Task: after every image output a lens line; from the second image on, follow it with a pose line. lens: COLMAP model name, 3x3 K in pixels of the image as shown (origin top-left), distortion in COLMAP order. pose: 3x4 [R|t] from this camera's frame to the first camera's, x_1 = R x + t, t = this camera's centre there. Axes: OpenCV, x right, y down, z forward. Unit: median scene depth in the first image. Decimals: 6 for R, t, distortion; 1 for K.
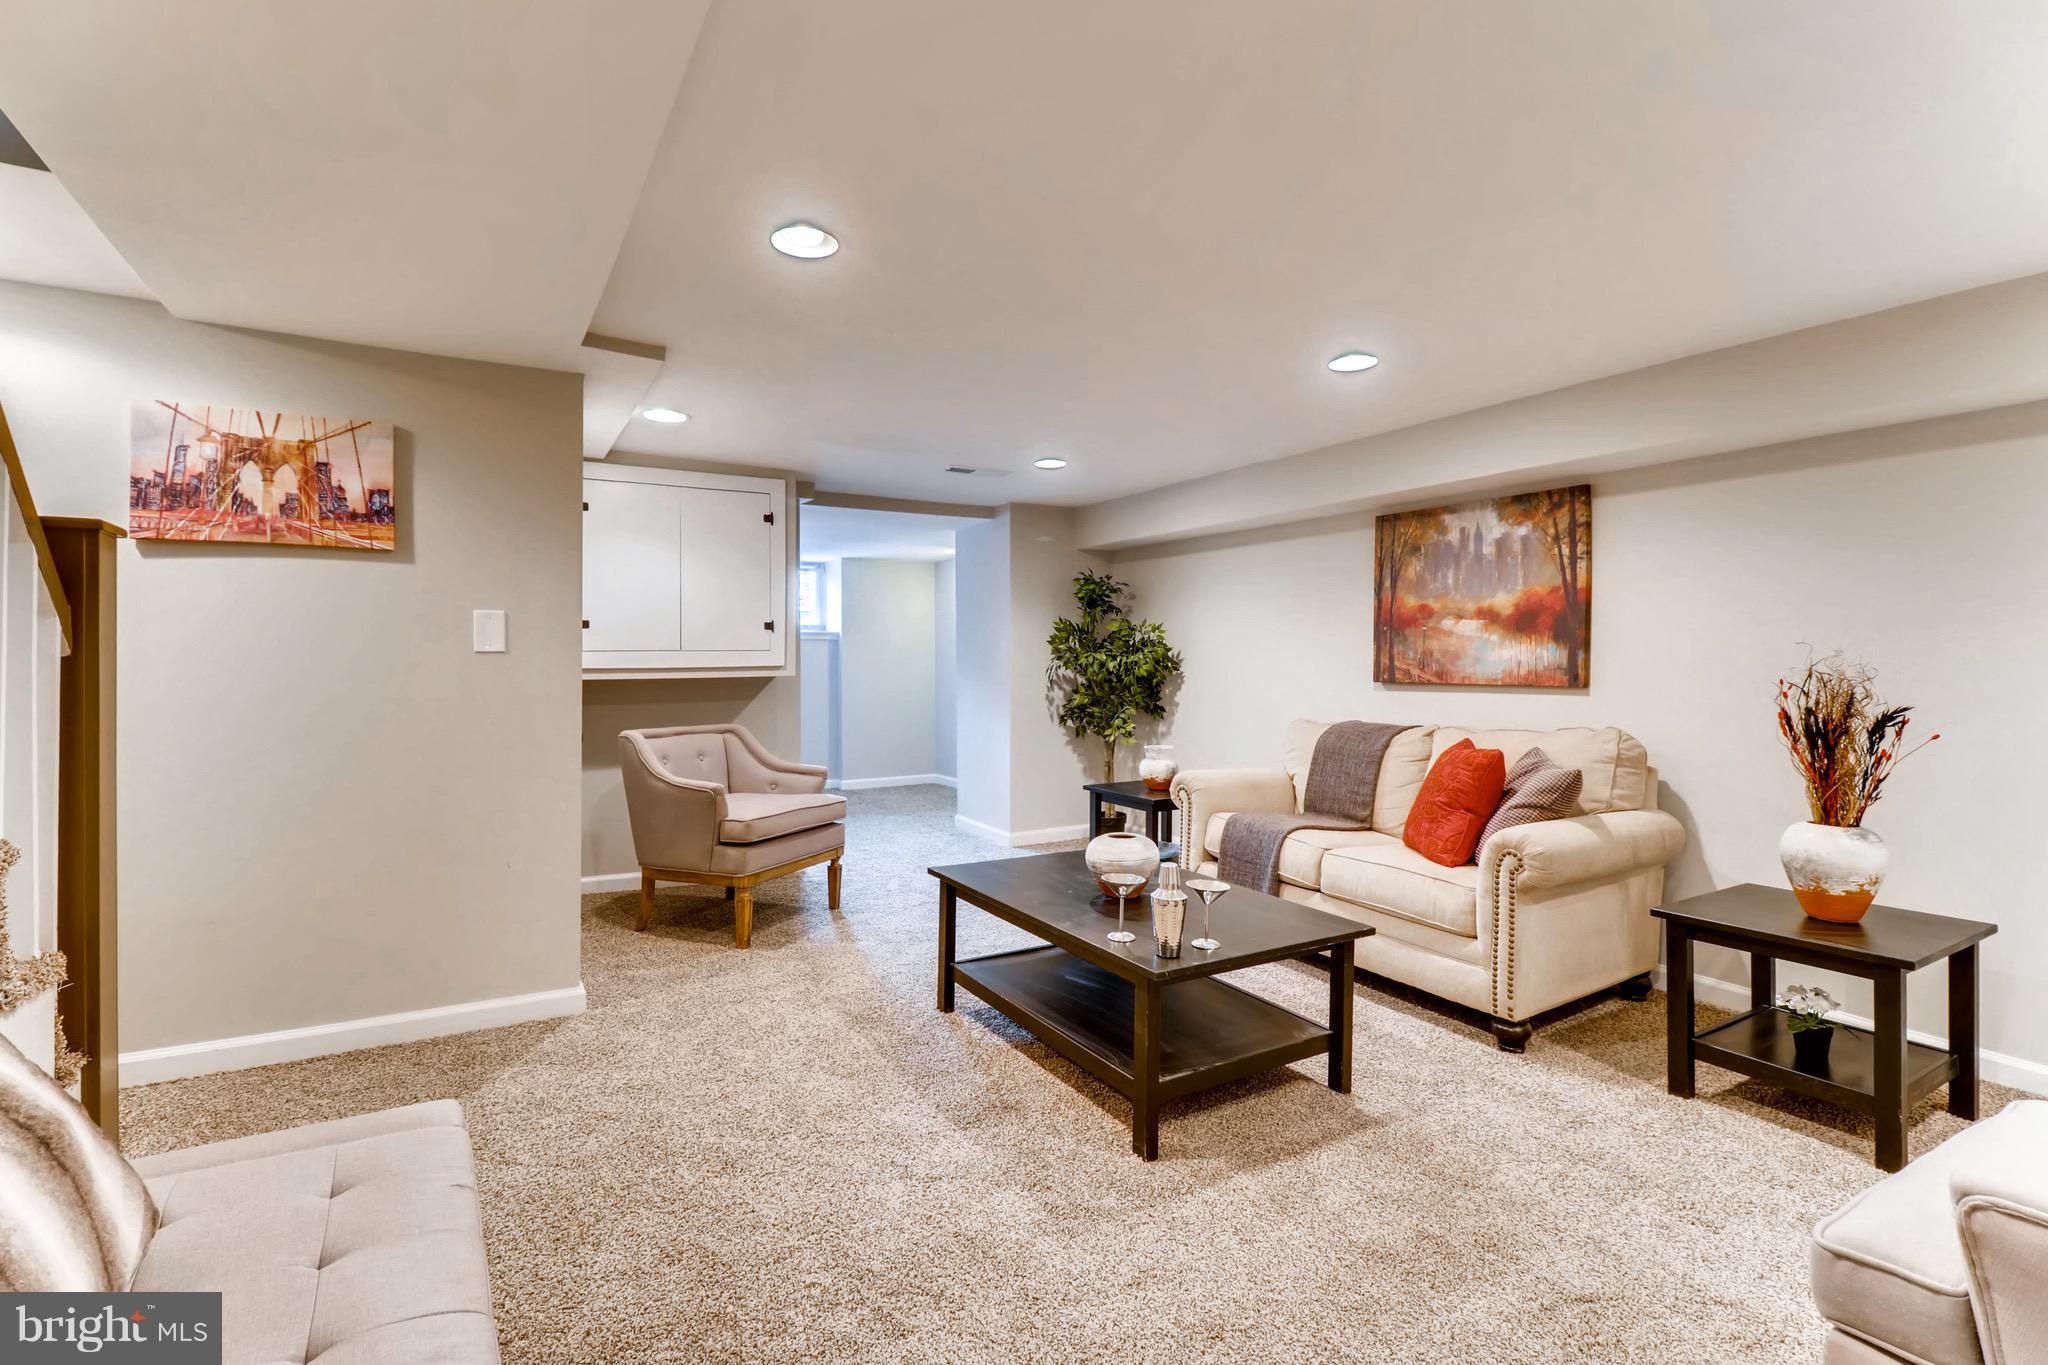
lens RADIAL K [[935.9, 0, 1017.9], [0, 935.9, 669.9], [0, 0, 1]] dist [0.002793, -0.000408]
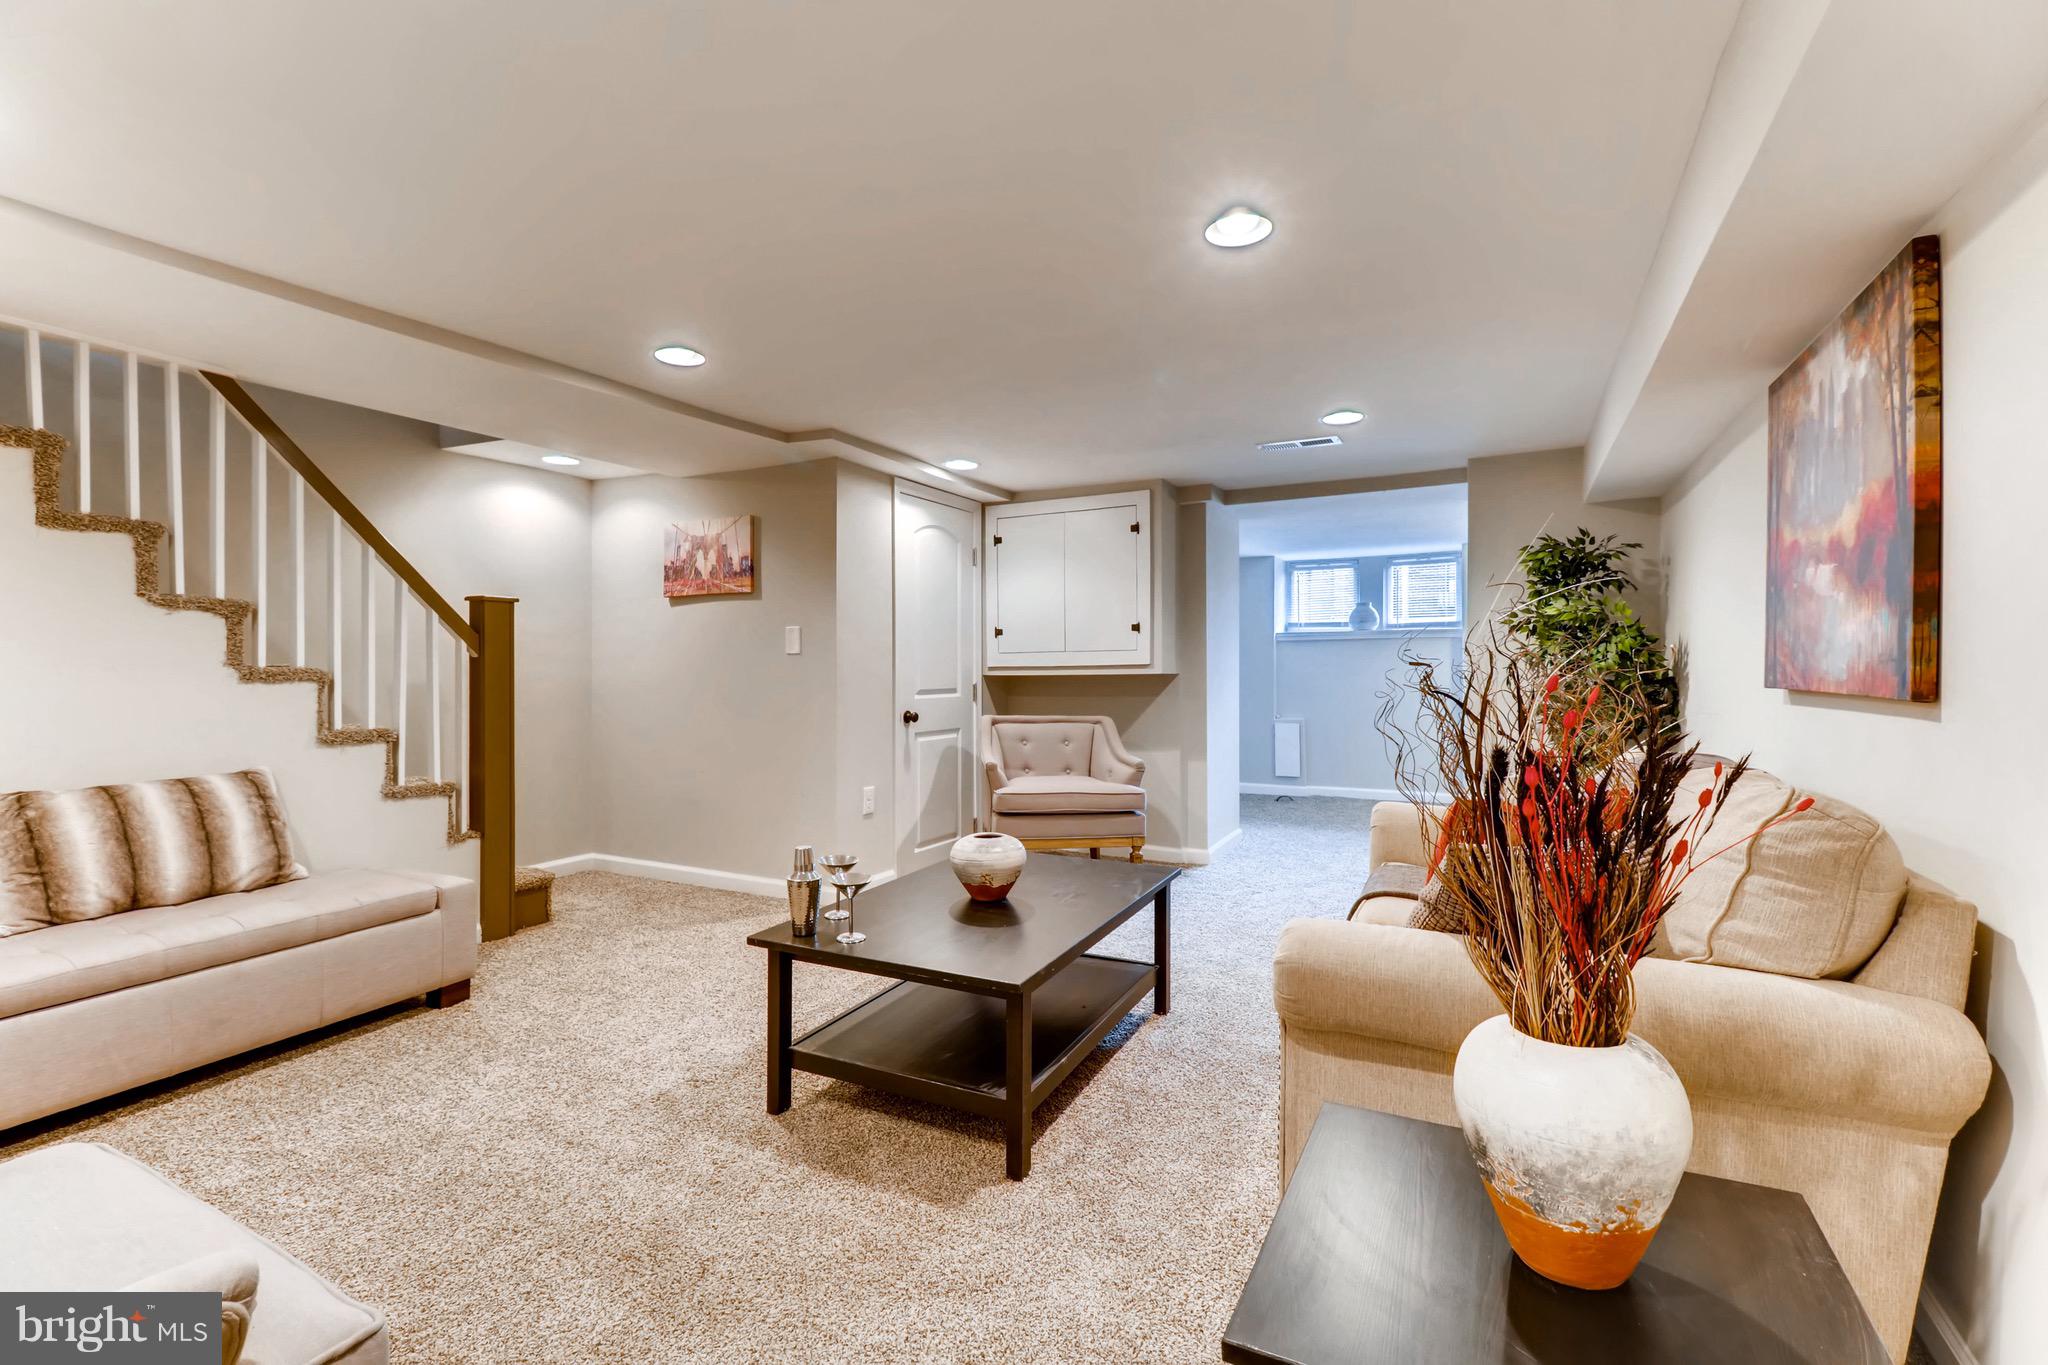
lens RADIAL K [[935.9, 0, 1017.9], [0, 935.9, 669.9], [0, 0, 1]] dist [0.002793, -0.000408]
pose [[0.534302, 0.000257, -0.845294, 0.749888], [-0.005526, 0.999980, -0.003189, 0.007778], [0.845276, 0.006375, 0.534292, 0.408569]]
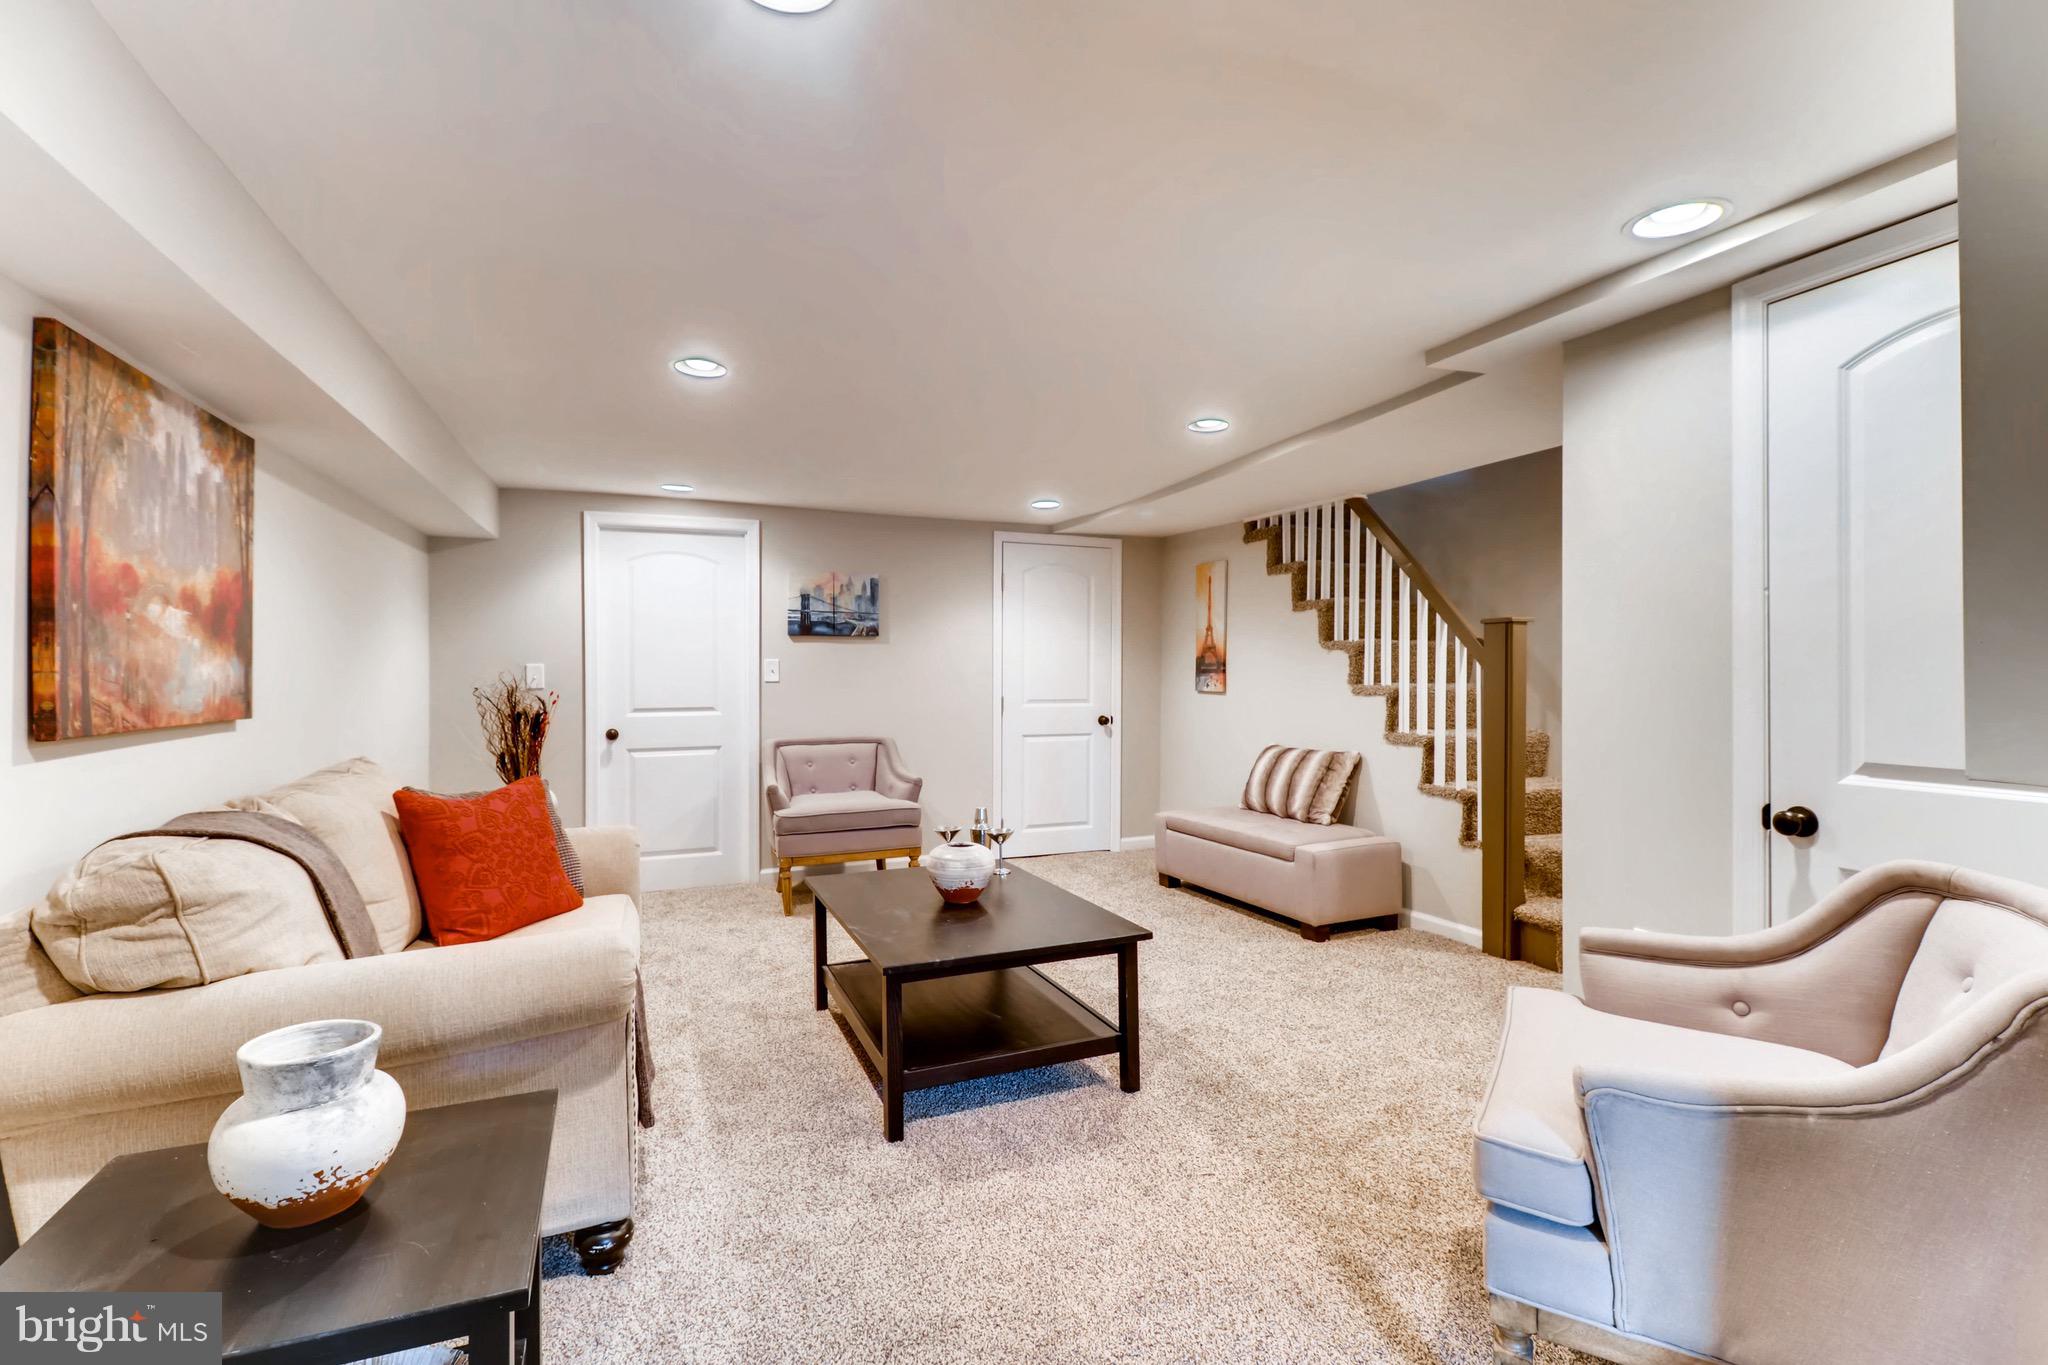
lens RADIAL K [[935.9, 0, 1017.9], [0, 935.9, 669.9], [0, 0, 1]] dist [0.002793, -0.000408]
pose [[-0.988327, -0.003271, 0.152313, -0.092741], [-0.002059, 0.999965, 0.008119, -0.025542], [-0.152334, 0.007711, -0.988299, 1.624138]]
